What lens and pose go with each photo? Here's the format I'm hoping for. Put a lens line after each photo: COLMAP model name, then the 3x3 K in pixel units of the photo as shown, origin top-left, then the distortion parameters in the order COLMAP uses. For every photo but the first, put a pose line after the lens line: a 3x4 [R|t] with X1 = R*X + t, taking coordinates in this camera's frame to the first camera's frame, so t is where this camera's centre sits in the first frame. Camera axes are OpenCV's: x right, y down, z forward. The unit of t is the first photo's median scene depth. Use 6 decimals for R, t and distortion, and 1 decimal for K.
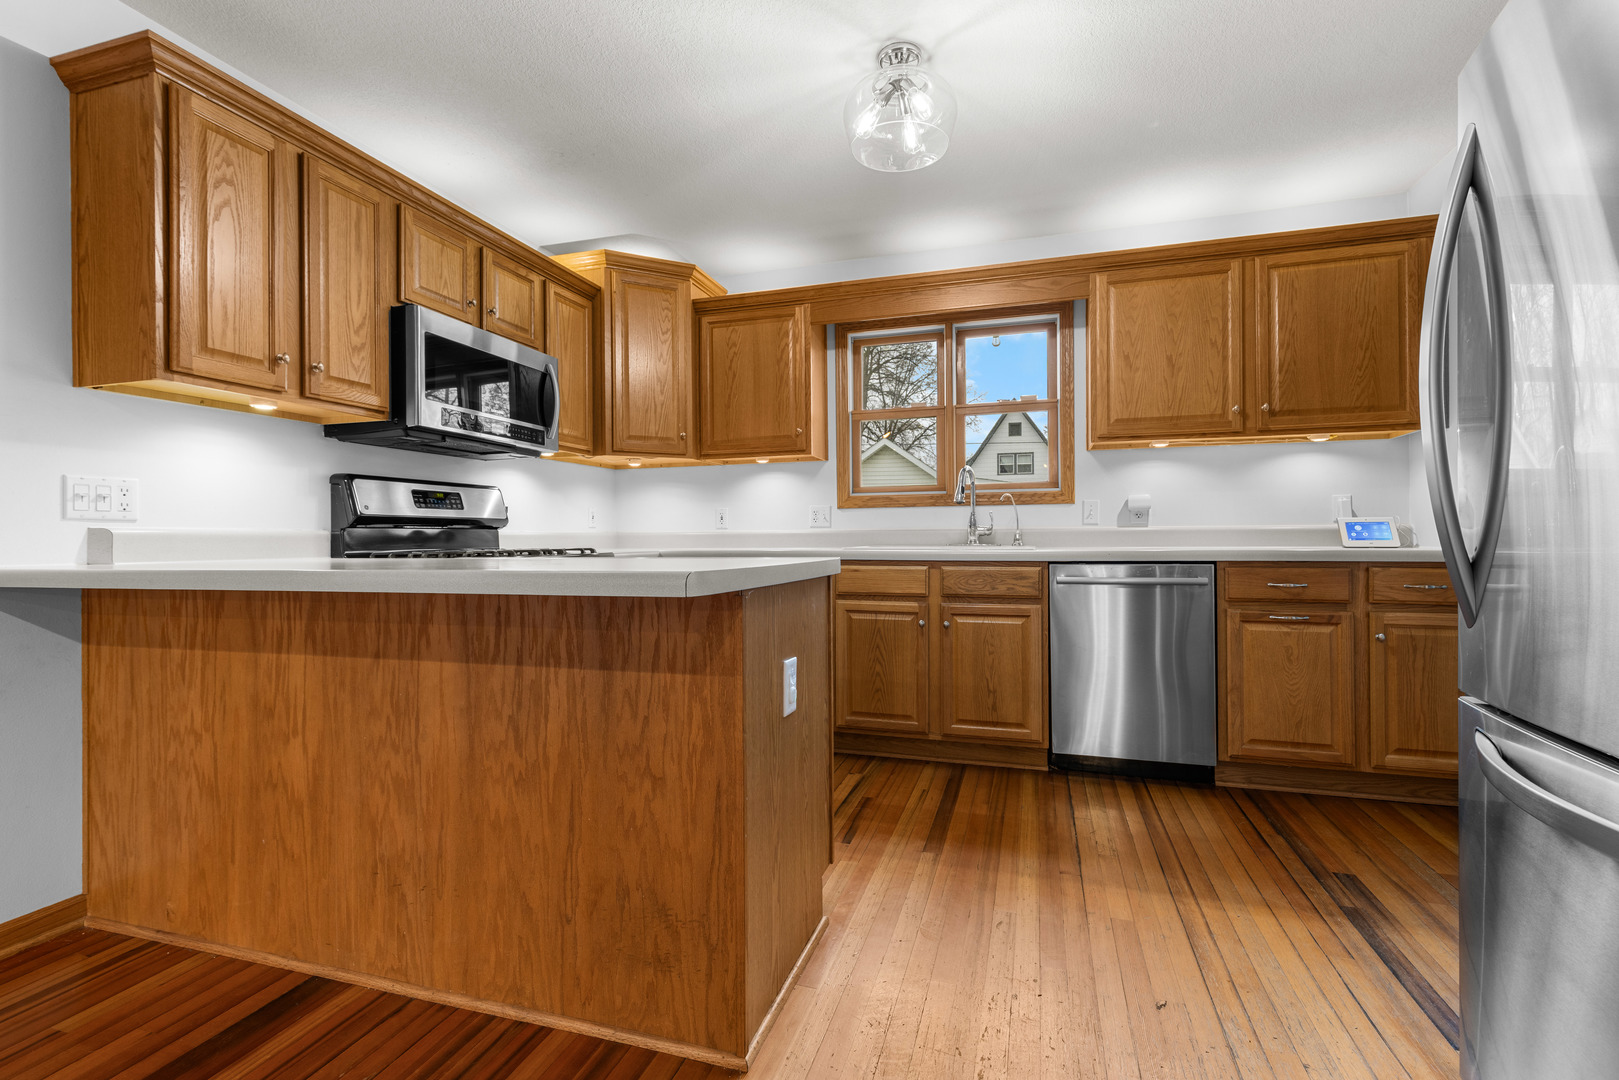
lens RADIAL K [[736.2, 0, 805.9], [0, 736.2, 536.5], [0, 0, 1]] dist [0.005395, -0.002432]
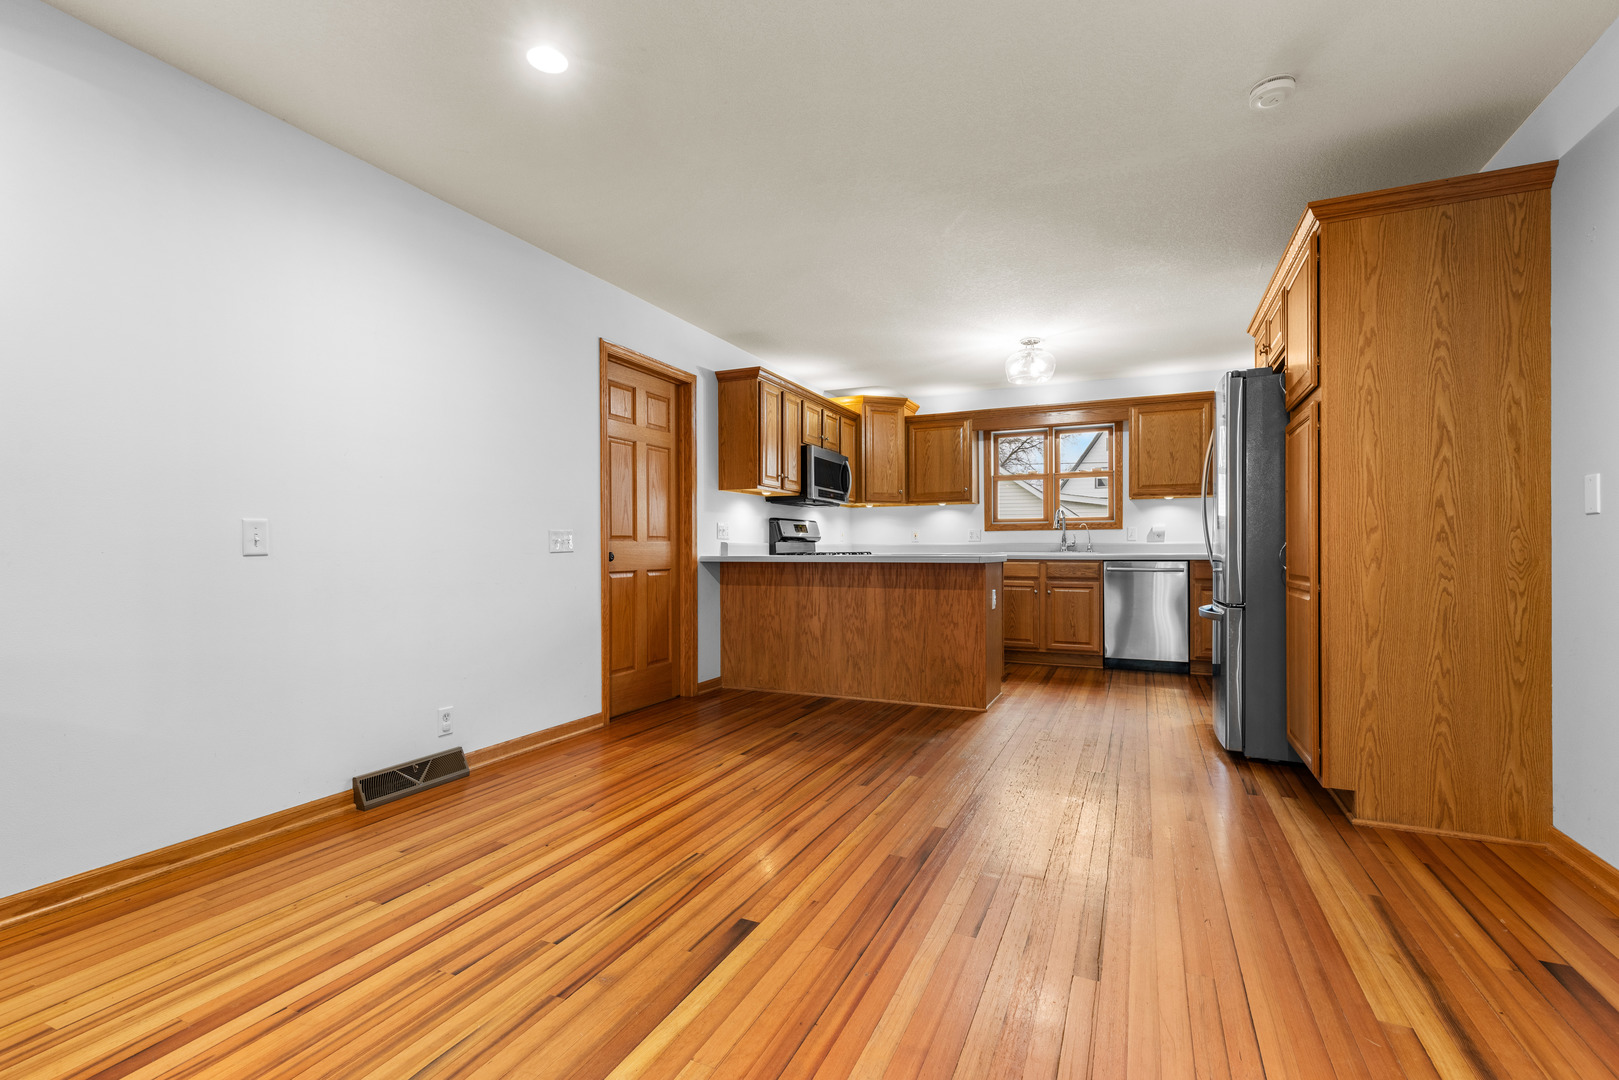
lens RADIAL K [[736.2, 0, 802.1], [0, 736.2, 543.3], [0, 0, 1]] dist [0.005395, -0.002432]
pose [[0.991818, 0.004819, -0.127566, -0.213205], [-0.005350, 0.999978, -0.003818, 0.001137], [0.127545, 0.004469, 0.991823, -1.038098]]
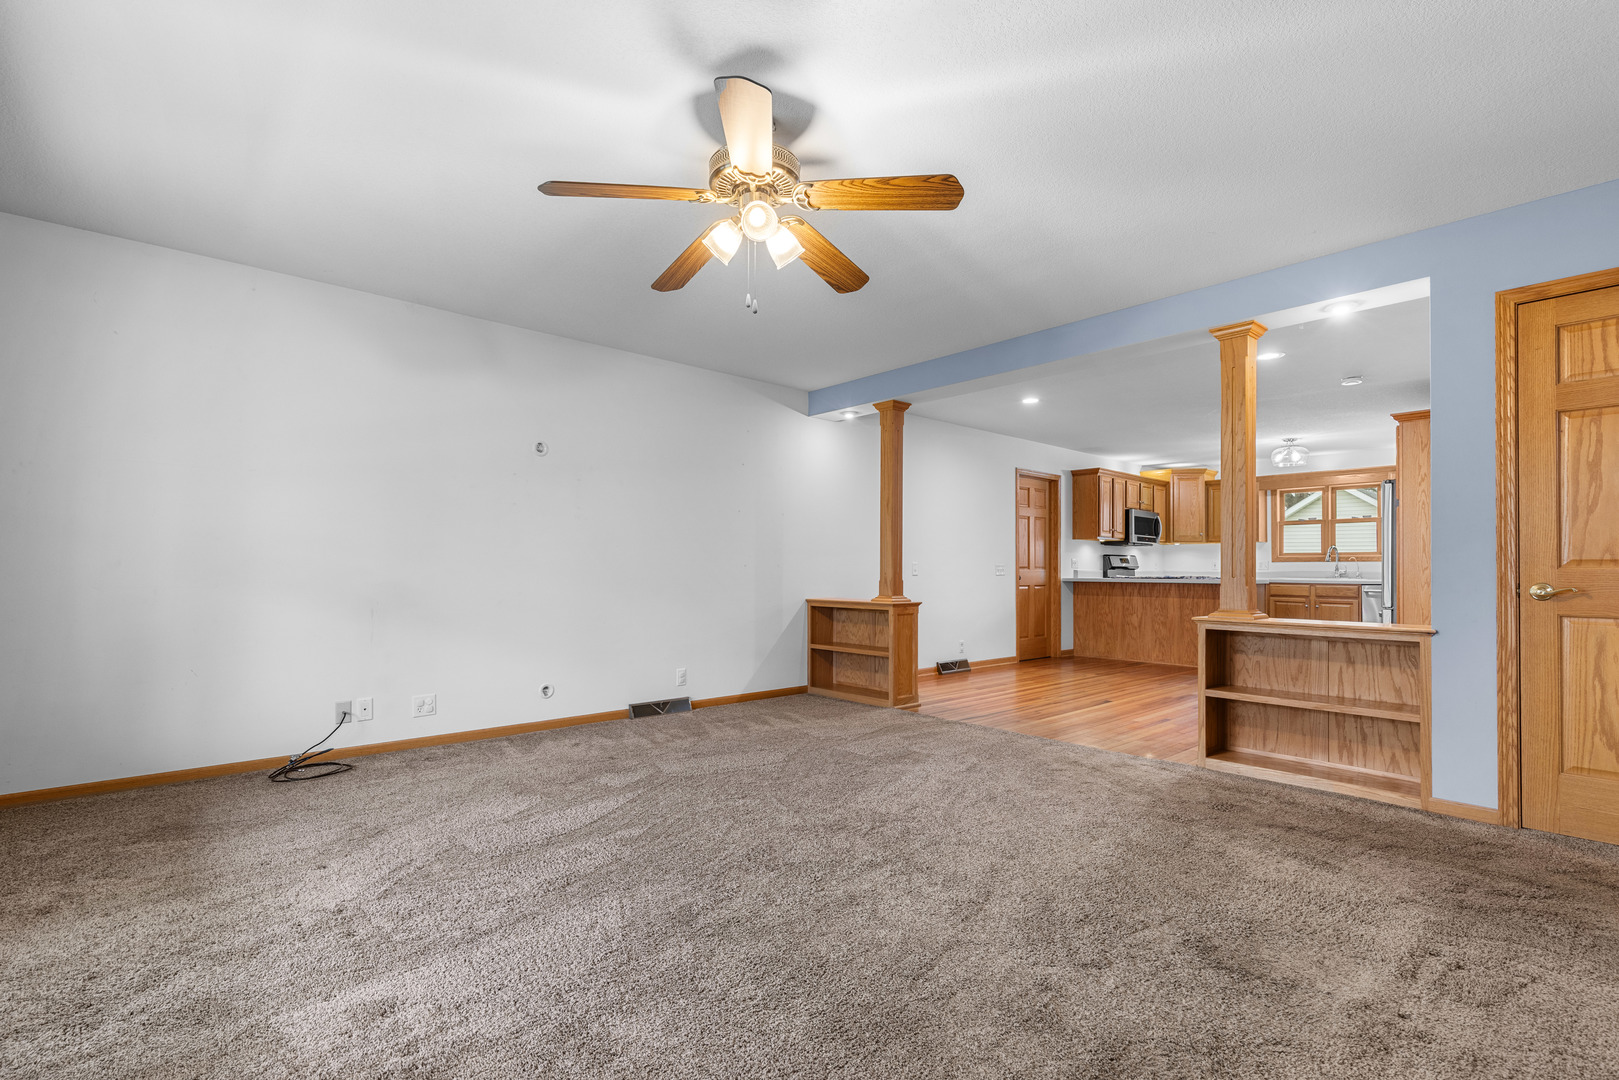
lens RADIAL K [[736.2, 0, 798.3], [0, 736.2, 564.1], [0, 0, 1]] dist [0.005395, -0.002432]
pose [[0.857782, 0.007108, -0.513965, -0.057613], [-0.009930, 0.999947, -0.002743, -0.011216], [0.513918, 0.007457, 0.857807, -2.408456]]
